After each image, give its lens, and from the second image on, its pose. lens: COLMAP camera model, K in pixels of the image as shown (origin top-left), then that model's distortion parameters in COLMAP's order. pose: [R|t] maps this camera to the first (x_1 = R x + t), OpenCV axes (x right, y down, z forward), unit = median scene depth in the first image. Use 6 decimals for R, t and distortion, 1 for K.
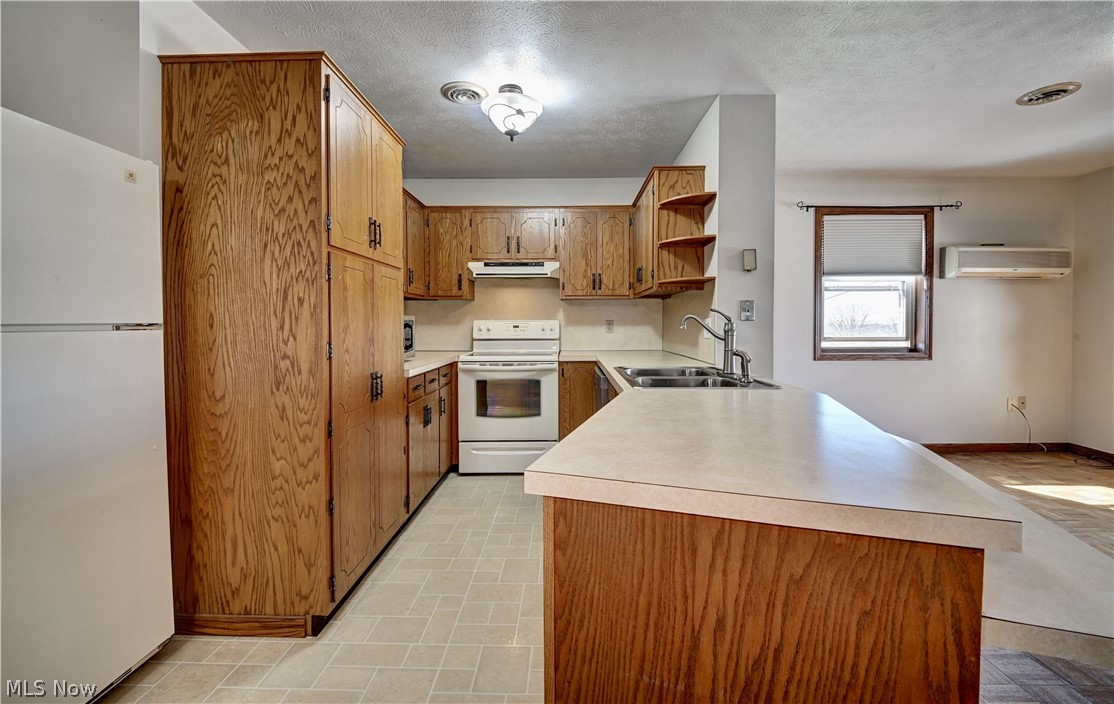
lens RADIAL K [[453.4, 0, 556.0], [0, 453.4, 332.3], [0, 0, 1]] dist [-0.001318, -0.010032]
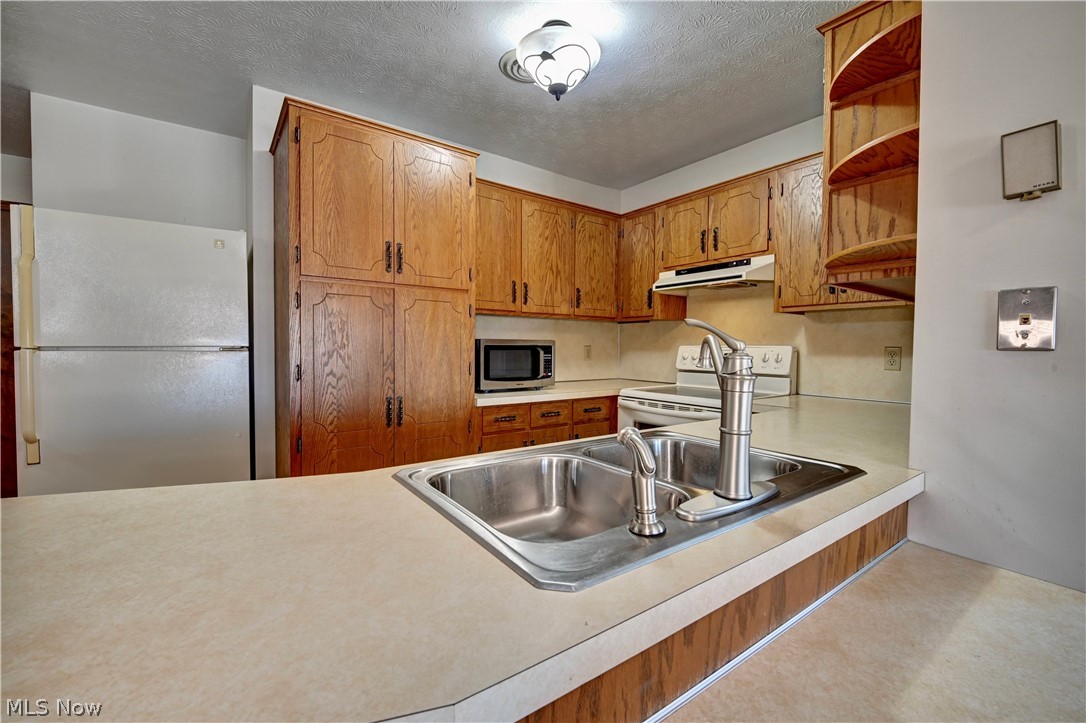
lens RADIAL K [[447.1, 0, 543.0], [0, 447.1, 361.5], [0, 0, 1]] dist [0.016081, -0.023326]
pose [[0.605561, 0.032192, -0.795147, 0.369772], [-0.024812, 0.999459, 0.021568, -0.012639], [0.795412, 0.006669, 0.606033, 0.422981]]
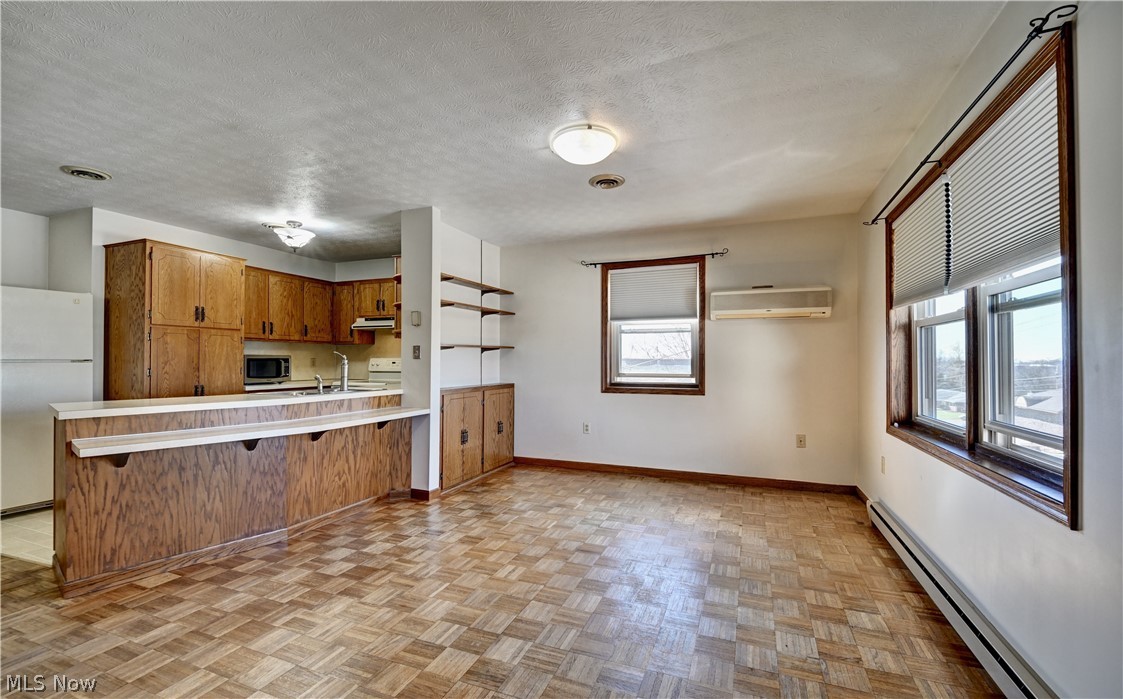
lens RADIAL K [[475.7, 0, 562.9], [0, 475.7, 356.9], [0, 0, 1]] dist [0.025798, -0.030399]
pose [[0.939184, 0.000702, -0.343413, 1.126815], [-0.010453, 0.999593, -0.026545, 0.003186], [0.343255, 0.028520, 0.938809, -0.248081]]
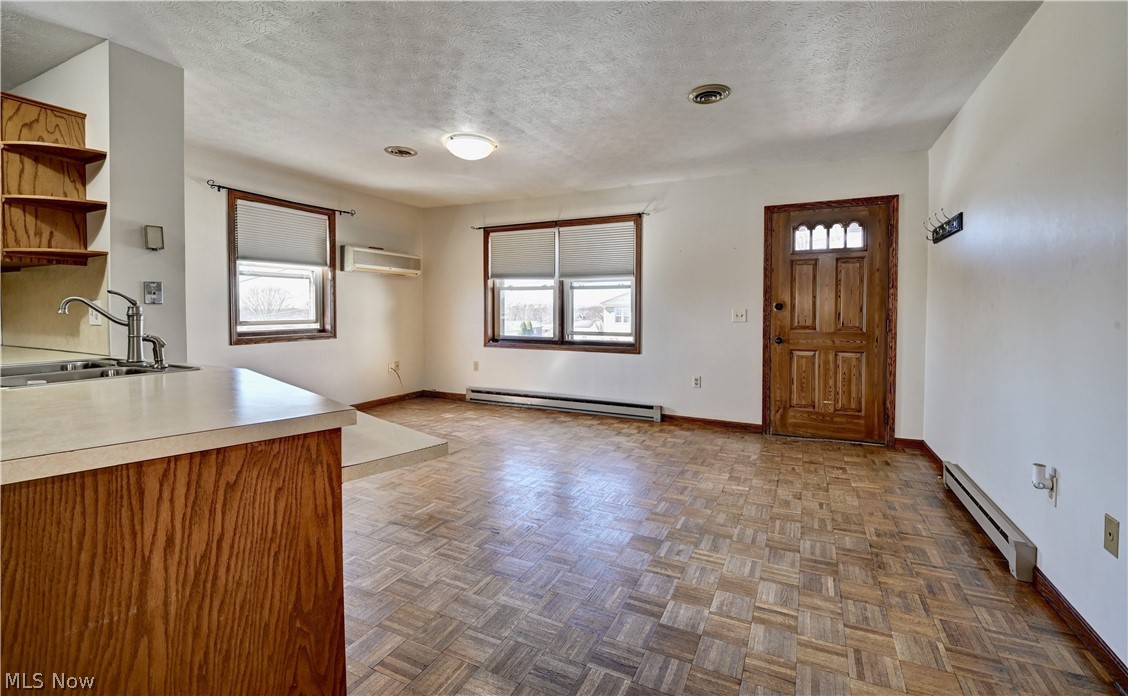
lens RADIAL K [[481.7, 0, 585.1], [0, 481.7, 323.3], [0, 0, 1]] dist [-0.014703, -0.000224]
pose [[0.397689, -0.024885, 0.917183, -0.088872], [0.013257, 0.999684, 0.021375, 0.003019], [-0.917425, 0.003659, 0.397893, -0.142103]]
